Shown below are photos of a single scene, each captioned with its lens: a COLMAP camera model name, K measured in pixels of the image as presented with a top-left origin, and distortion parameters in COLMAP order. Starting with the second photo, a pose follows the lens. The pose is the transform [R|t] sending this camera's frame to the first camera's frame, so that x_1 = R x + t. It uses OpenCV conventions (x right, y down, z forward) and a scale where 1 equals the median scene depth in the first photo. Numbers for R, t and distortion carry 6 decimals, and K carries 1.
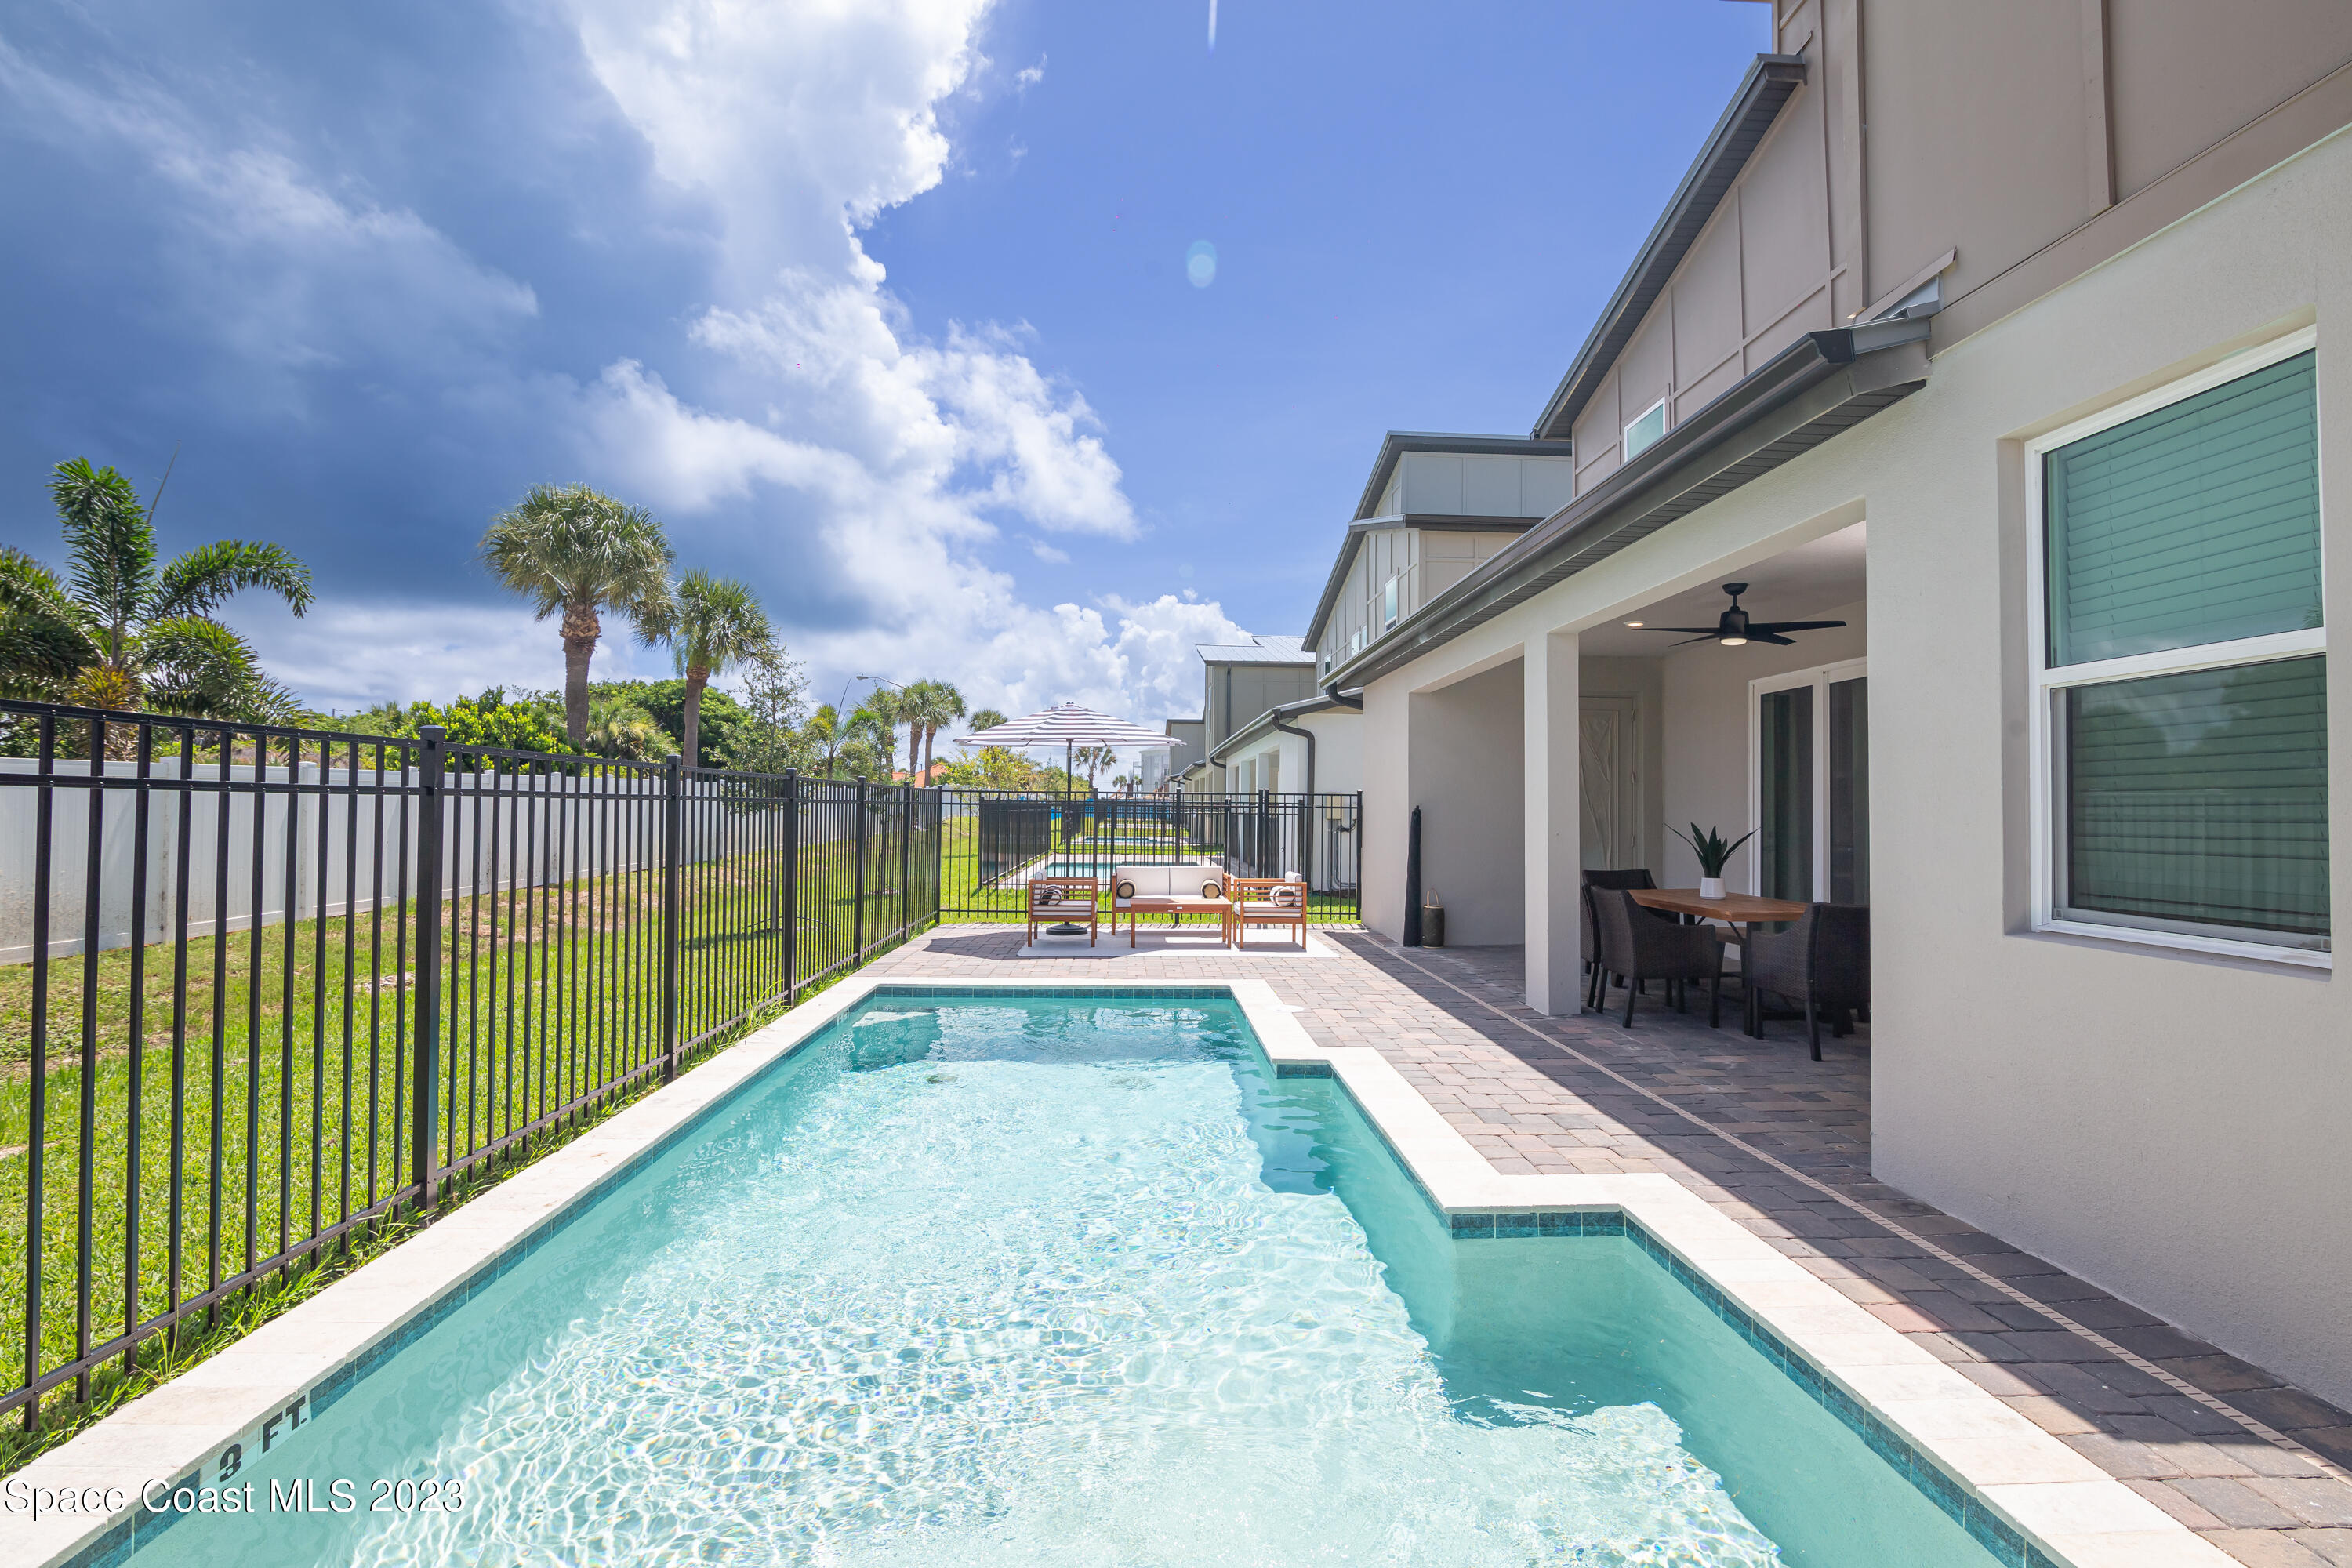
lens RADIAL K [[1069.4, 0, 1183.8], [0, 1069.4, 794.8], [0, 0, 1]] dist [-0.021665, 0.001837]
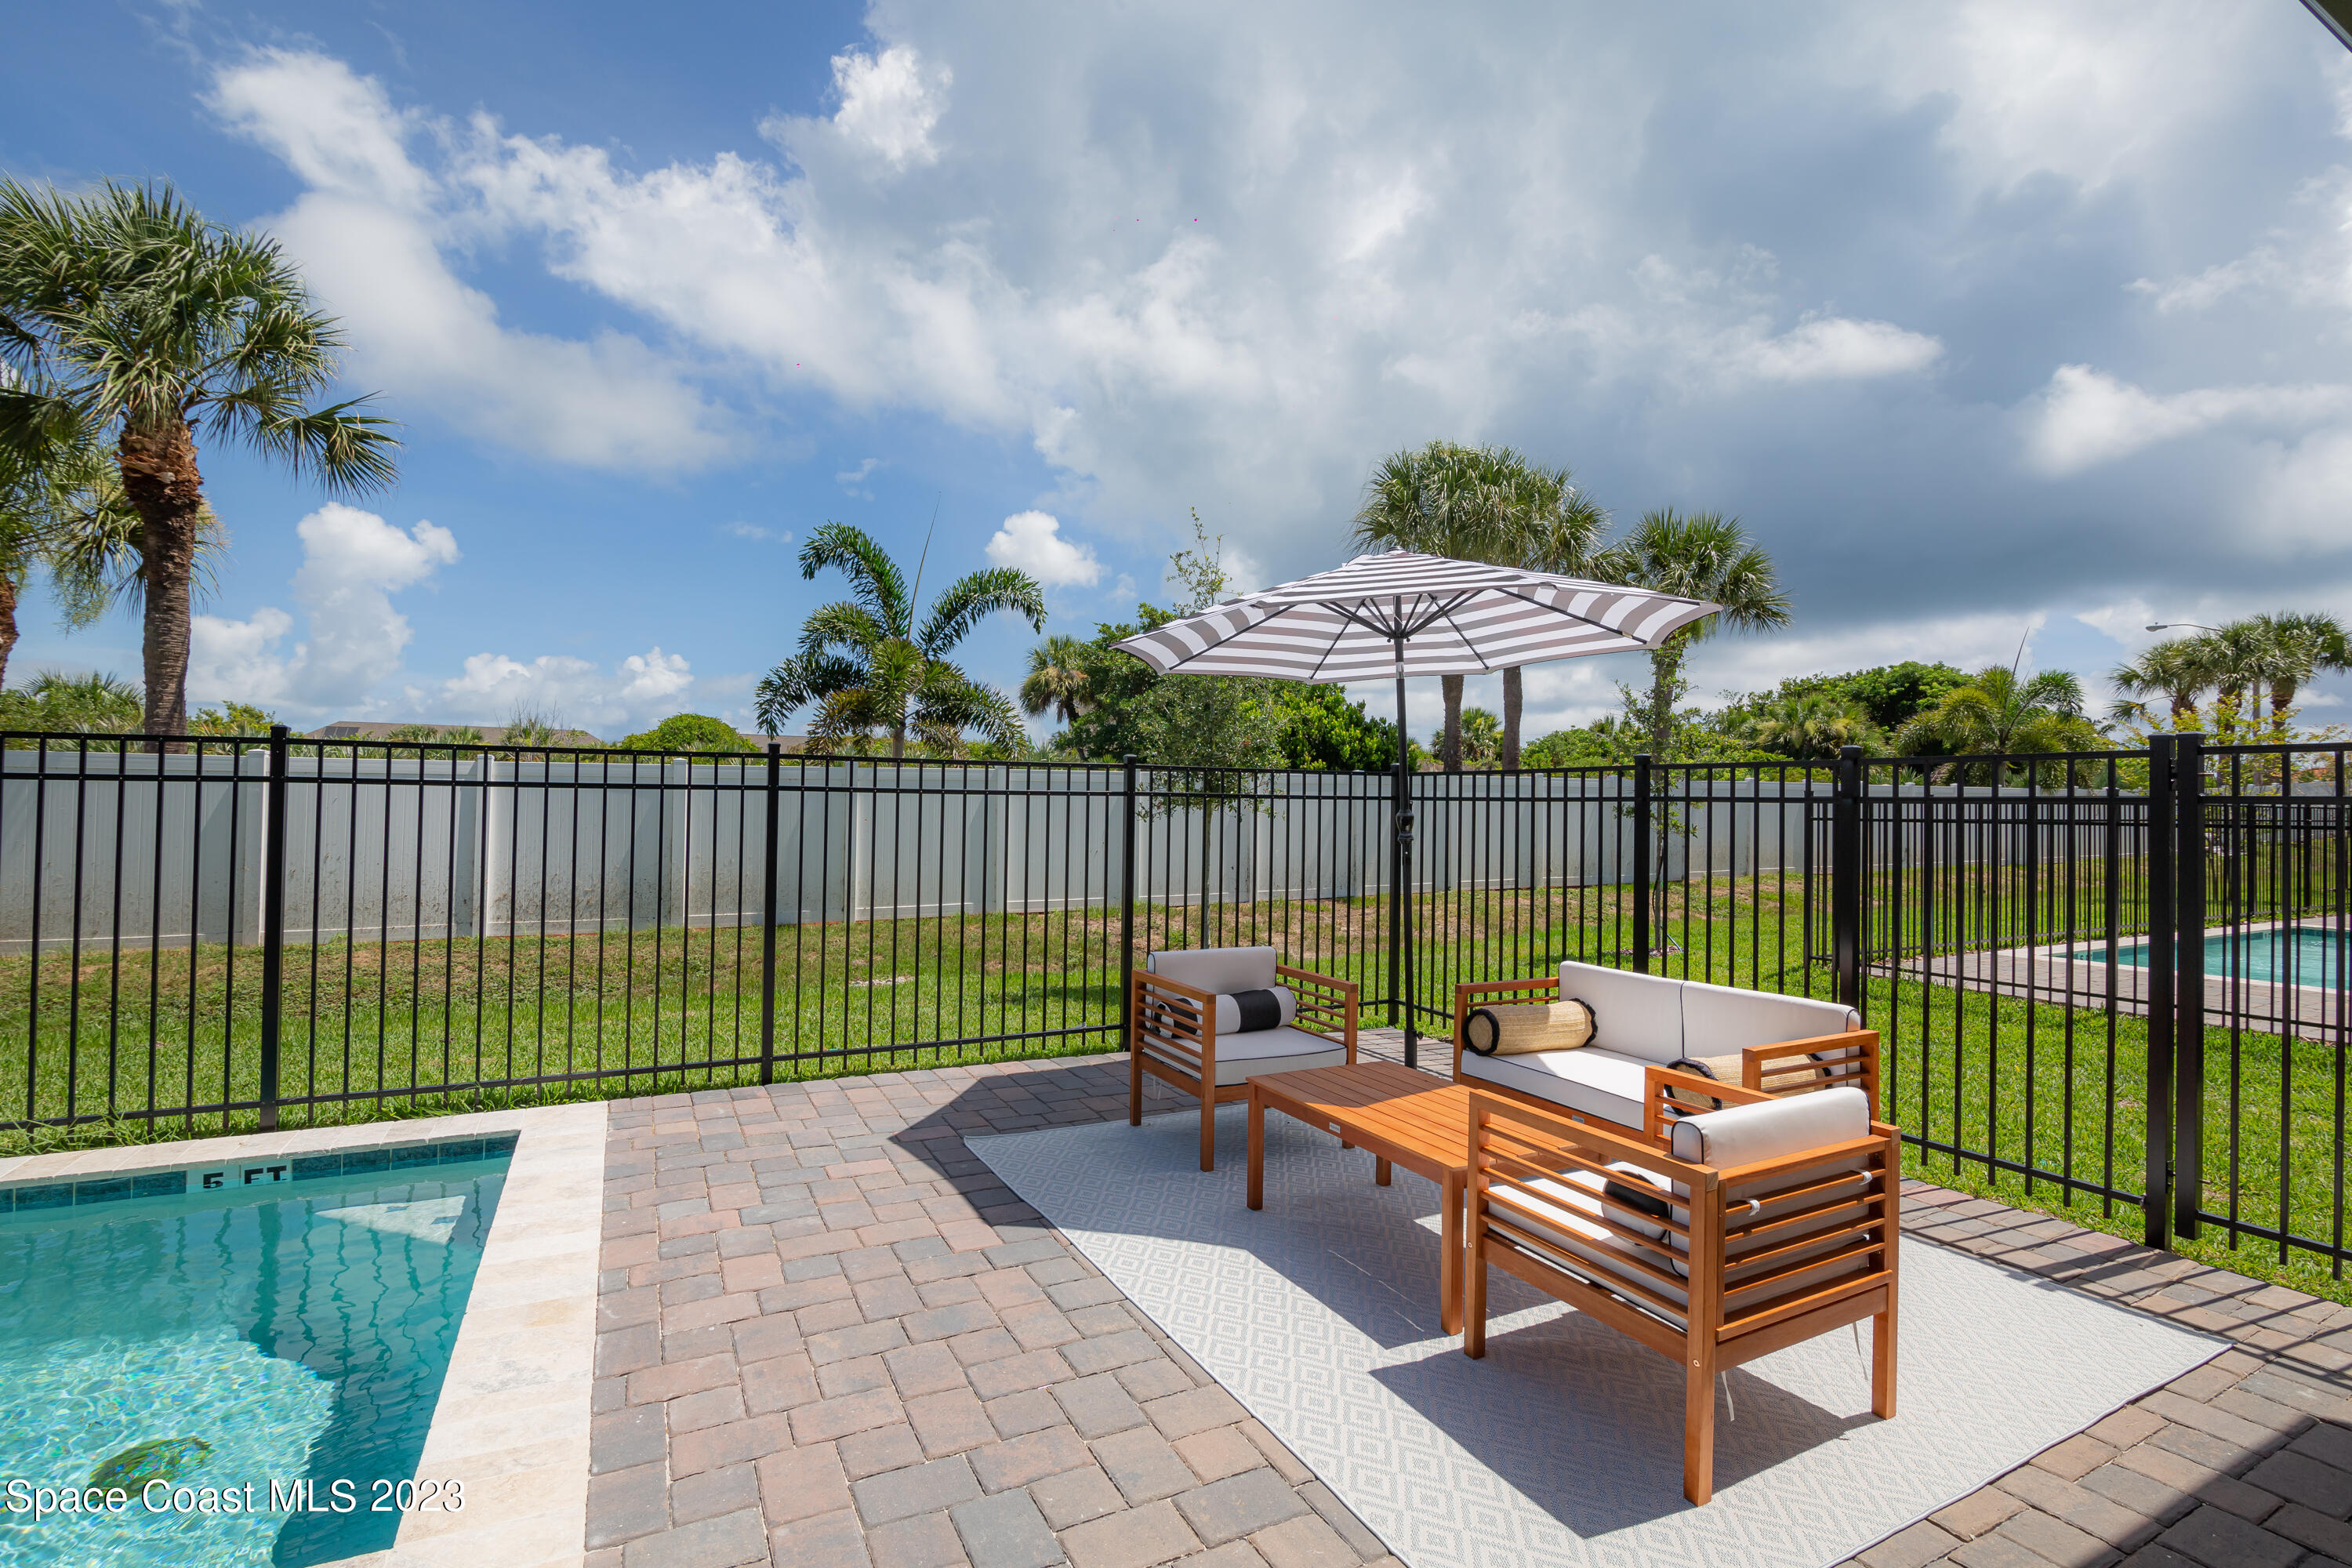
lens RADIAL K [[1069.4, 0, 1172.8], [0, 1069.4, 787.2], [0, 0, 1]] dist [-0.021665, 0.001837]
pose [[0.420504, -0.016846, -0.907134, 0.223250], [0.002230, 0.999844, -0.017534, 0.011956], [0.907288, 0.005351, 0.420476, 0.728501]]
